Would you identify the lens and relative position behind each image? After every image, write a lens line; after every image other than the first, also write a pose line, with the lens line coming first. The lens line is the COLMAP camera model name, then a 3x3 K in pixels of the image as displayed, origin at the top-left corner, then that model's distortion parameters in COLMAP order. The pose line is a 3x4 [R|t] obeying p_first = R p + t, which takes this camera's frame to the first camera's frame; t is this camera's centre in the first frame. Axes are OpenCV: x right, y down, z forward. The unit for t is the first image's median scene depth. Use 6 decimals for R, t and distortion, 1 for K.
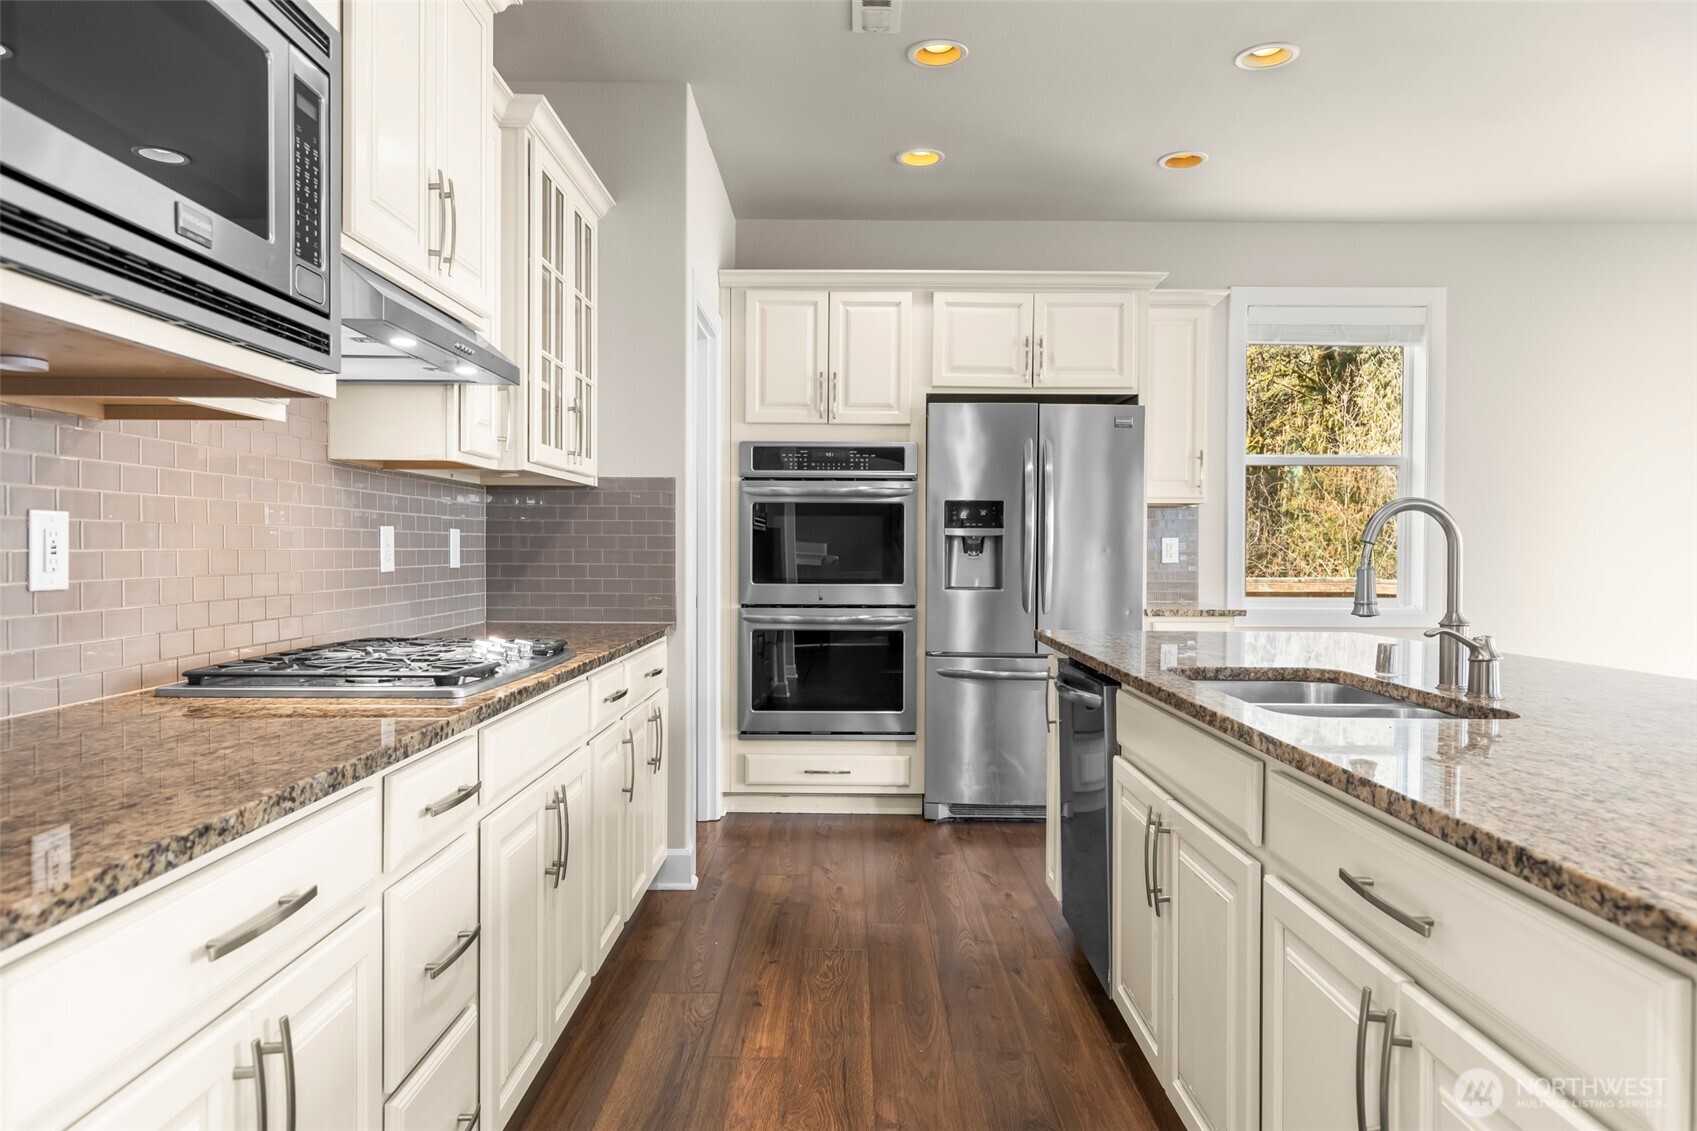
lens RADIAL K [[1081.4, 0, 851.5], [0, 1081.4, 562.3], [0, 0, 1]] dist [0.006438, 0.001460]
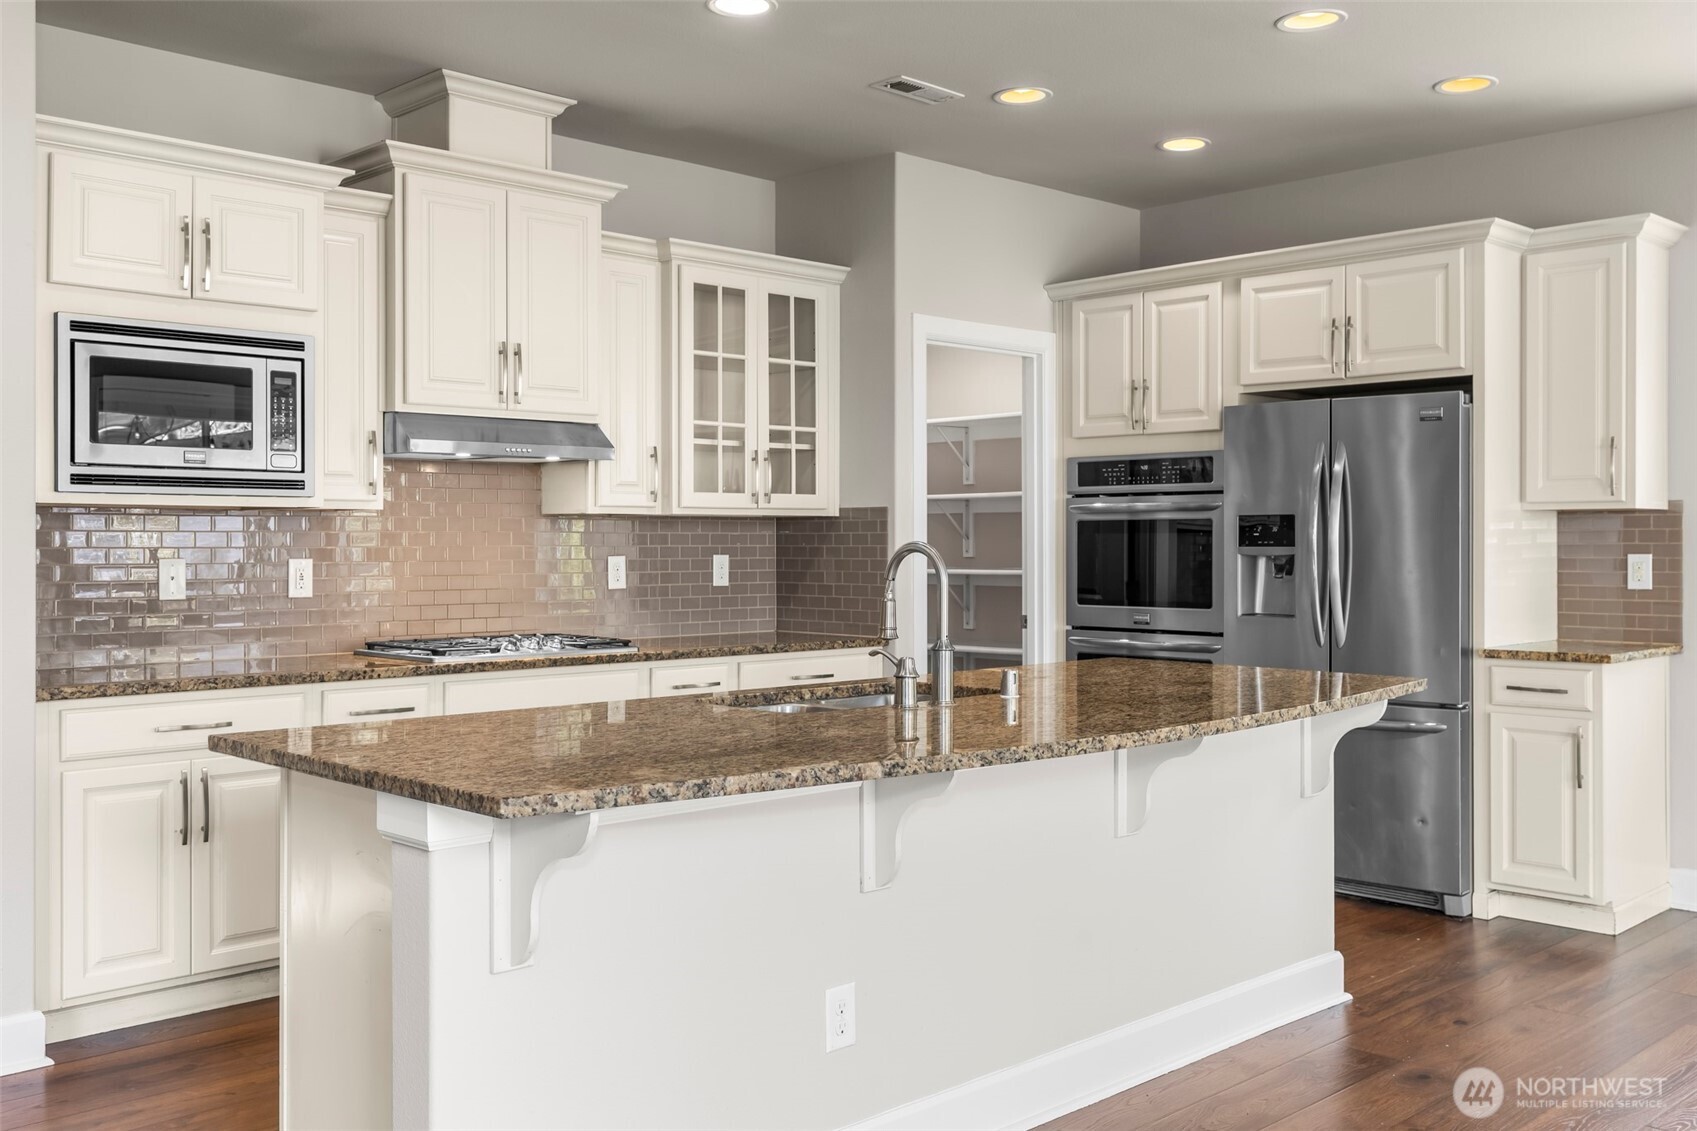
lens RADIAL K [[1582.2, 0, 868.1], [0, 1582.2, 529.8], [0, 0, 1]] dist [0.003341, -0.000484]
pose [[0.698371, -0.011868, -0.715637, 0.793437], [-0.004878, 0.999760, -0.021339, -0.016117], [0.715719, 0.018393, 0.698146, -0.118411]]
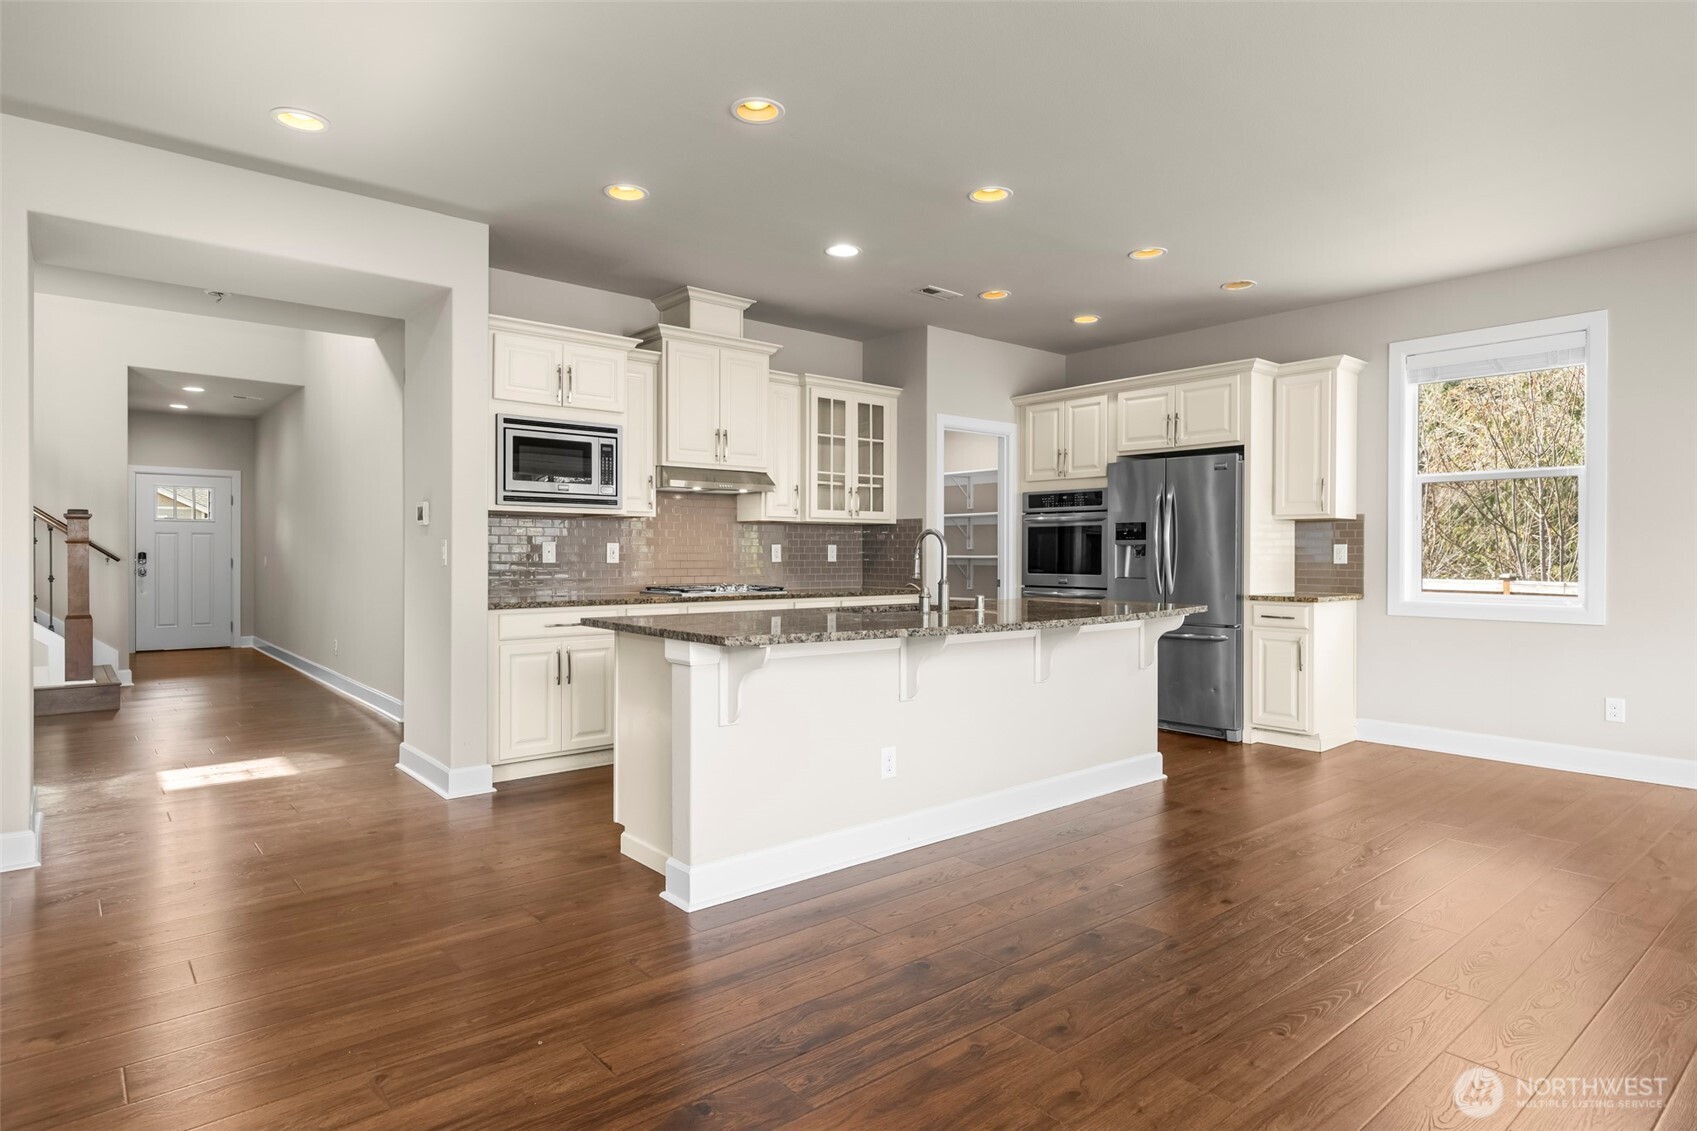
lens RADIAL K [[938.2, 0, 858.3], [0, 938.2, 549.2], [0, 0, 1]] dist [0.001133, -0.000069]
pose [[0.648211, -0.006869, -0.761429, 0.892087], [-0.009508, 0.999808, -0.017113, 0.009225], [0.761401, 0.018333, 0.648022, -0.192394]]
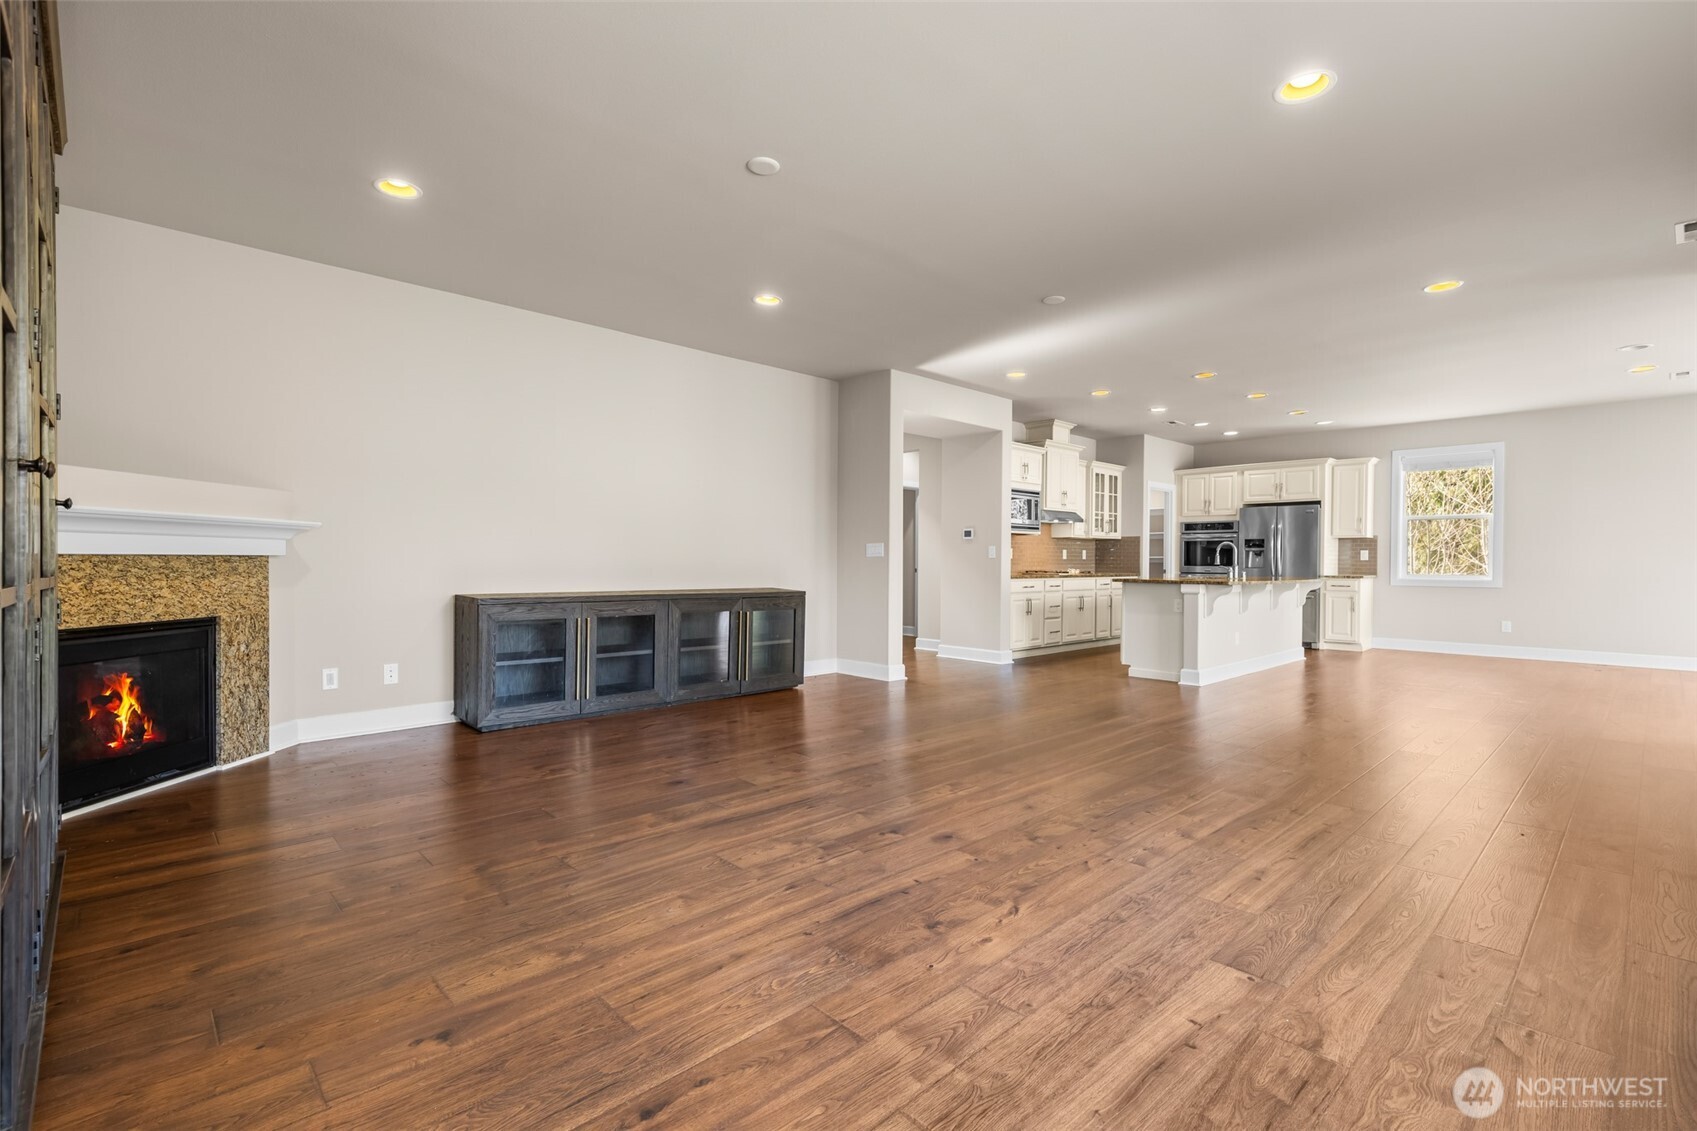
lens RADIAL K [[776.3, 0, 848.5], [0, 776.3, 565.5], [0, 0, 1]] dist [0.002090, 0.000351]
pose [[0.688466, 0.001932, -0.725266, 0.909370], [-0.010824, 0.999912, -0.007611, 0.046871], [0.725188, 0.013090, 0.688427, -1.337620]]
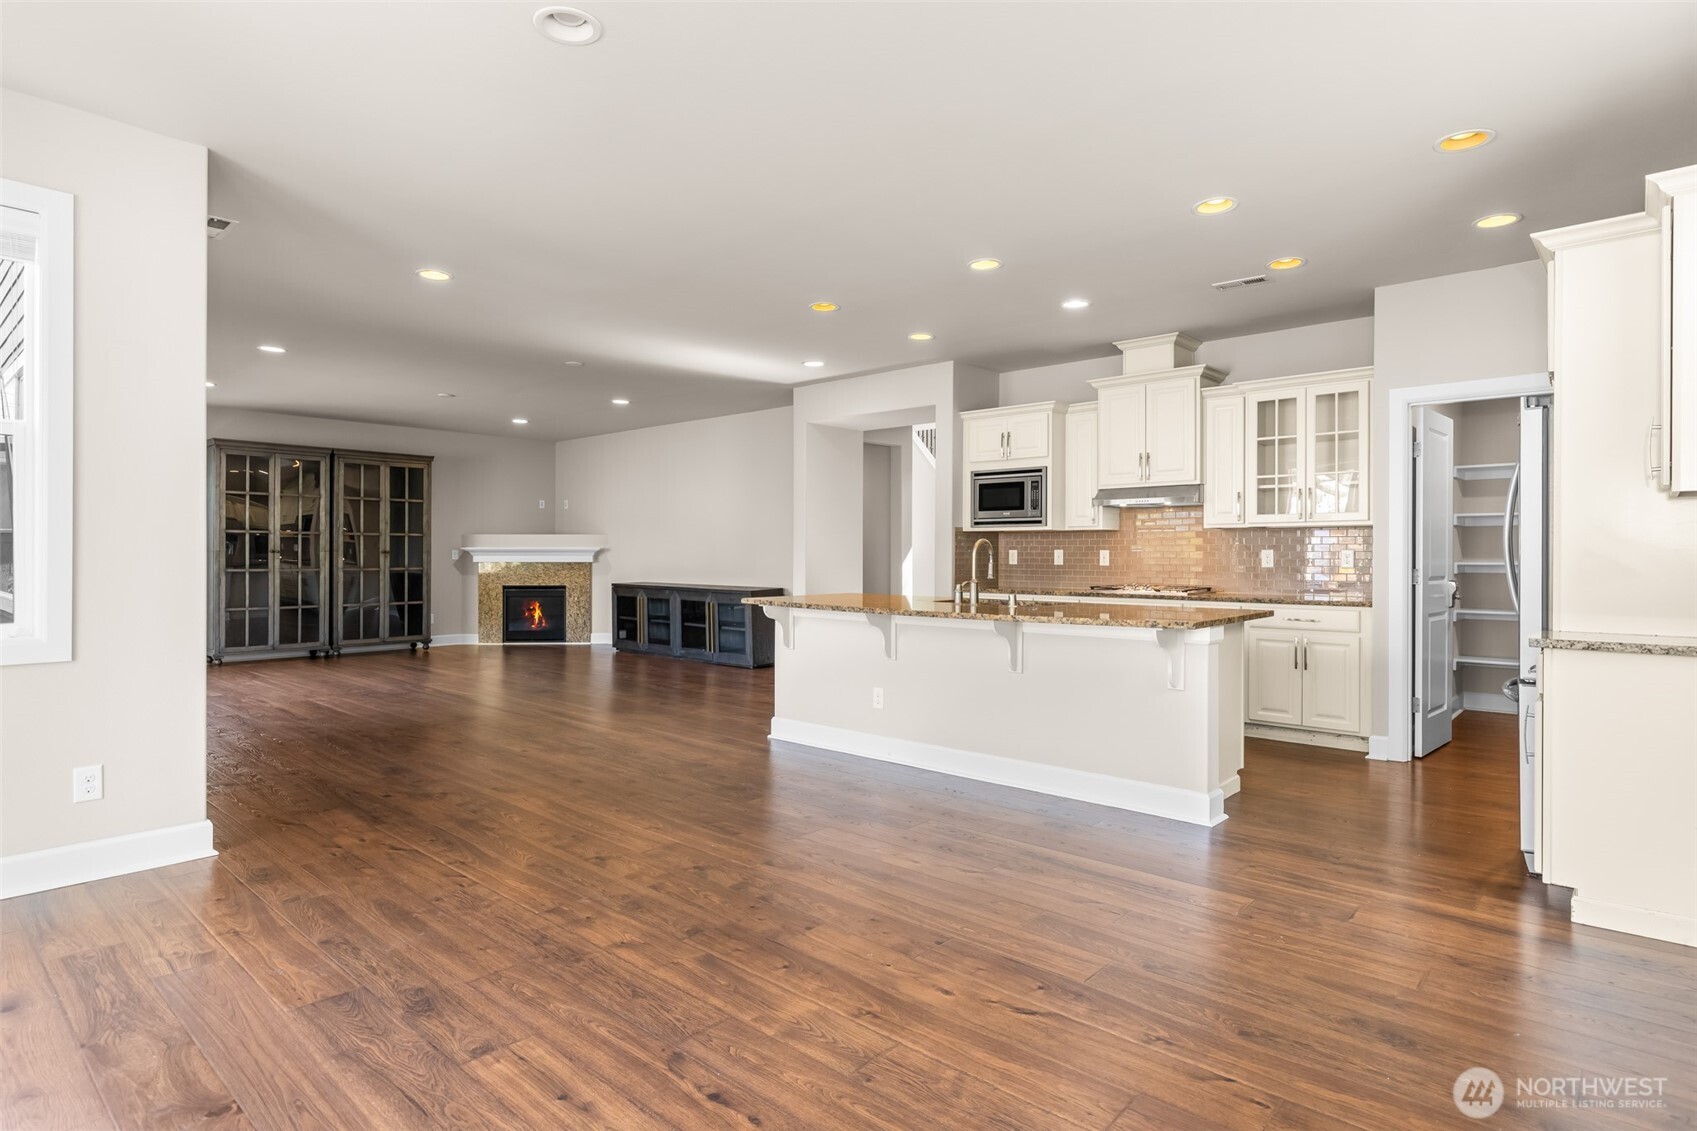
lens RADIAL K [[878.1, 0, 854.0], [0, 878.1, 560.2], [0, 0, 1]] dist [-0.006381, -0.000867]
pose [[-0.665117, -0.002079, -0.746736, 1.152838], [-0.015307, 0.999824, 0.010851, -0.009973], [0.746582, 0.018648, -0.665032, 1.058360]]
